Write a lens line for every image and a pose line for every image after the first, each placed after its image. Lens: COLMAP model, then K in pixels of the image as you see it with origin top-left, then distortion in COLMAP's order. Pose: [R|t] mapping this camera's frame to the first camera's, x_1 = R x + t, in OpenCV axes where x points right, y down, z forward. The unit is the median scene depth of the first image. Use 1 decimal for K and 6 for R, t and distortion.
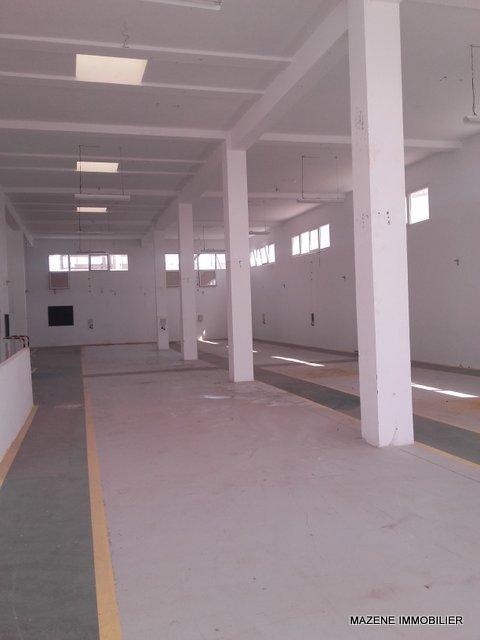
lens RADIAL K [[585.9, 0, 240.0], [0, 585.9, 320.0], [0, 0, 1]] dist [0.001635, 0.001960]
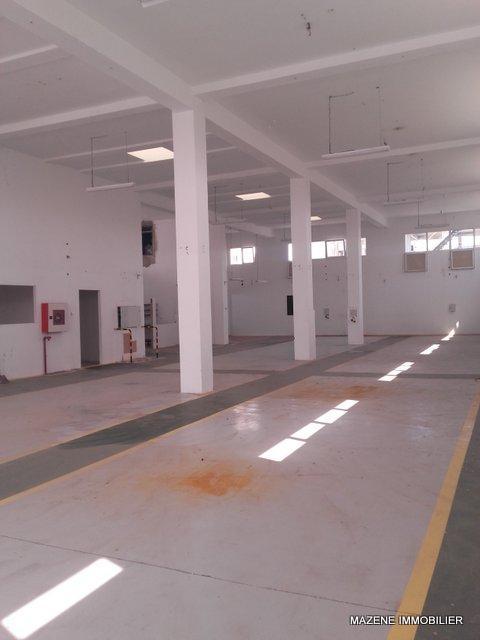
lens RADIAL K [[585.9, 0, 240.0], [0, 585.9, 320.0], [0, 0, 1]] dist [0.001635, 0.001960]
pose [[0.778190, 0.019728, -0.627720, 0.290397], [-0.002713, 0.999603, 0.028052, -0.011019], [0.628024, -0.020127, 0.777934, 0.205043]]
